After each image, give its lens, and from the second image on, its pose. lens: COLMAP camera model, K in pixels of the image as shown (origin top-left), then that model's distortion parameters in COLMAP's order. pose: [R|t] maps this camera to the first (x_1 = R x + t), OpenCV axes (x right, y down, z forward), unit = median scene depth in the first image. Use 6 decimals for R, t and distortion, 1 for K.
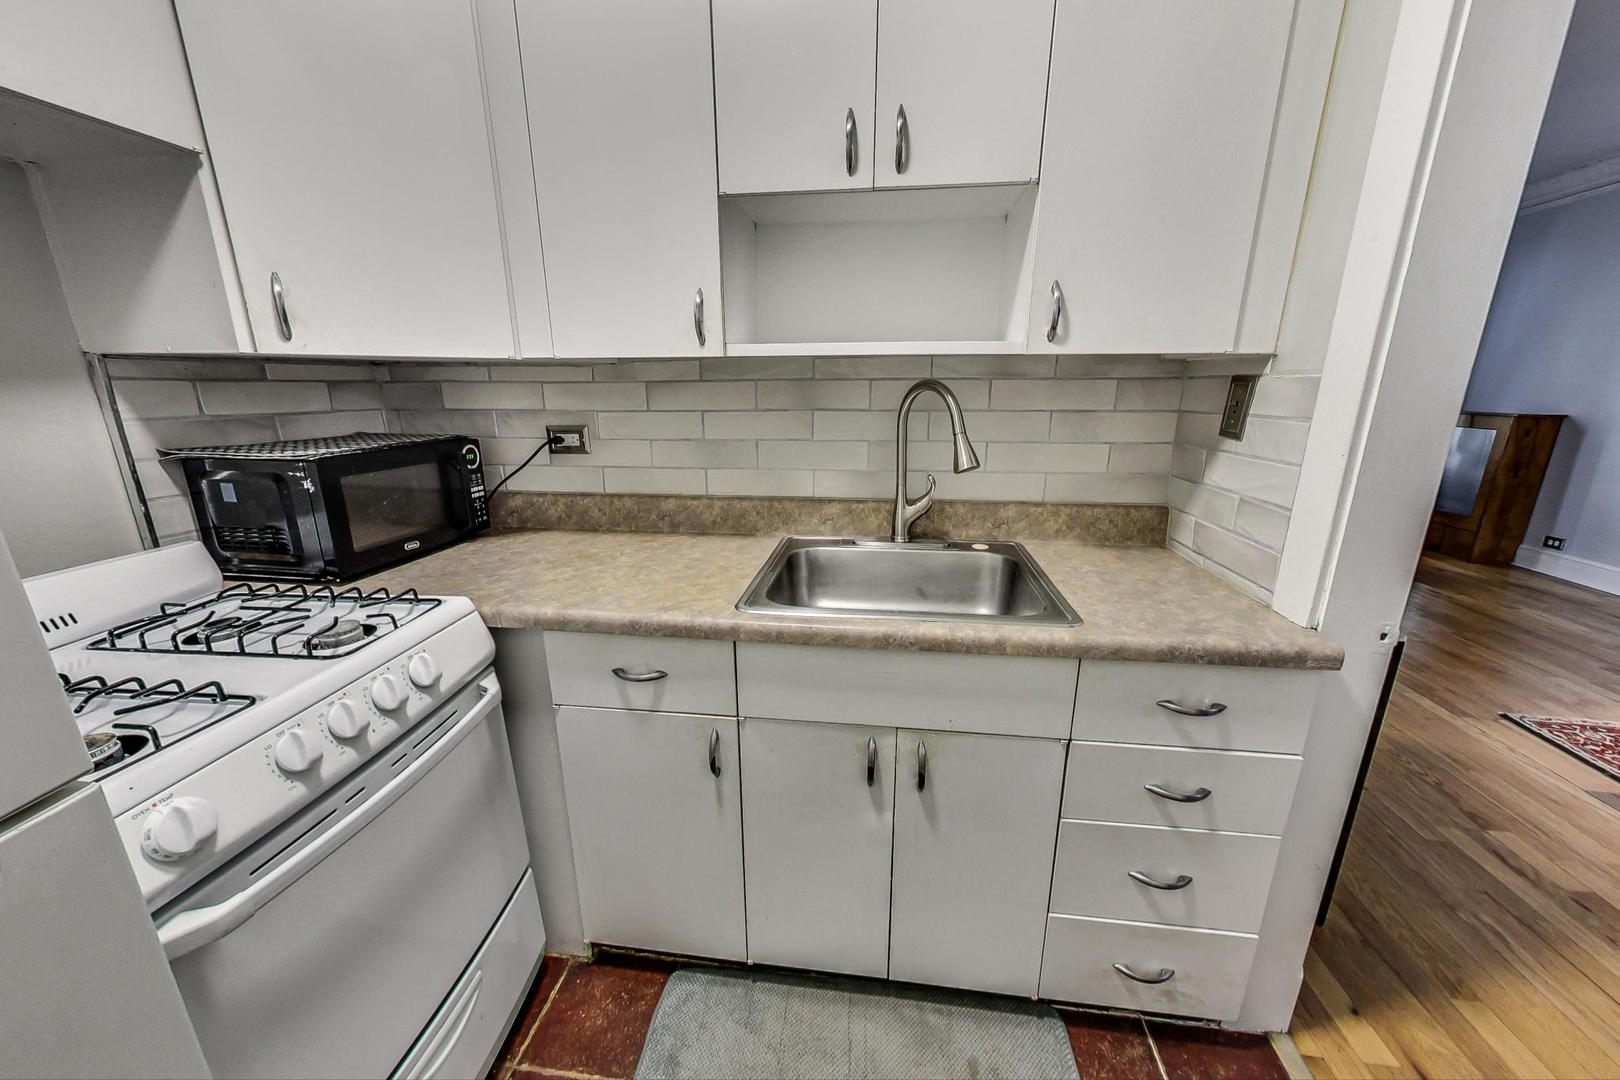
lens RADIAL K [[580.0, 0, 807.5], [0, 580.0, 540.7], [0, 0, 1]] dist [-0.001171, -0.000426]
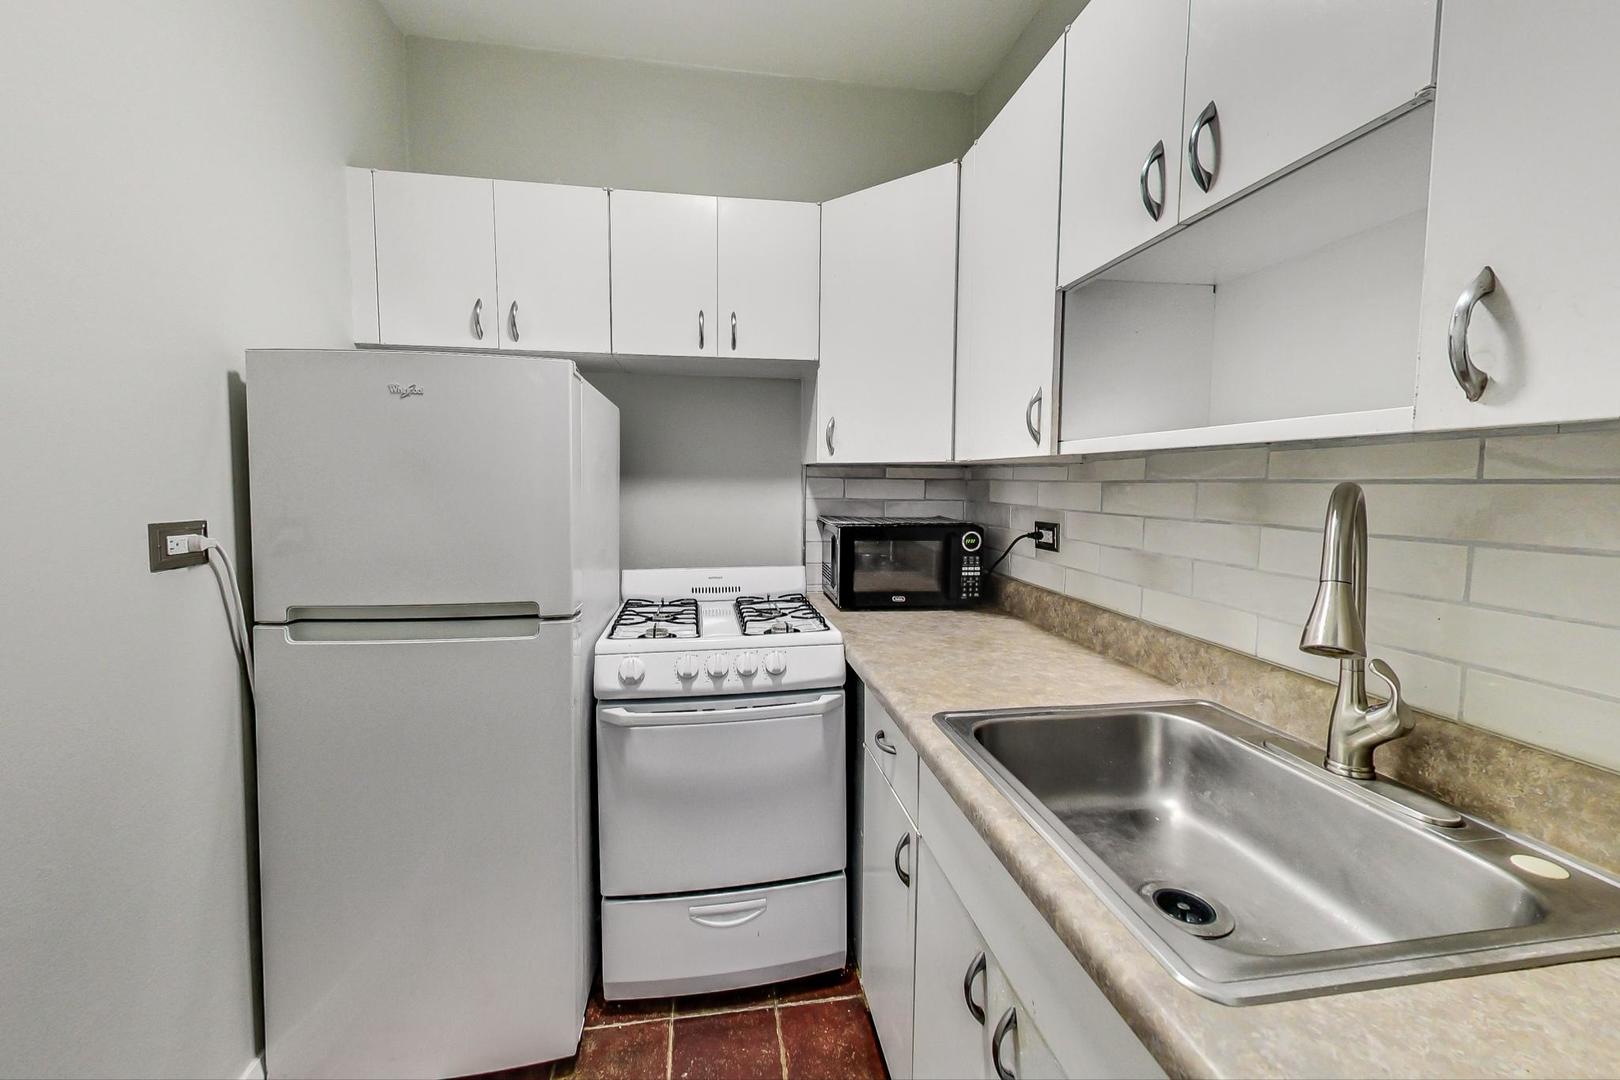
lens RADIAL K [[623.7, 0, 806.0], [0, 623.7, 533.6], [0, 0, 1]] dist [0.002625, -0.000212]
pose [[0.283950, 0.088499, -0.954746, 0.530134], [-0.260193, 0.965481, 0.012110, -0.086250], [0.922861, 0.244979, 0.297175, 0.300908]]
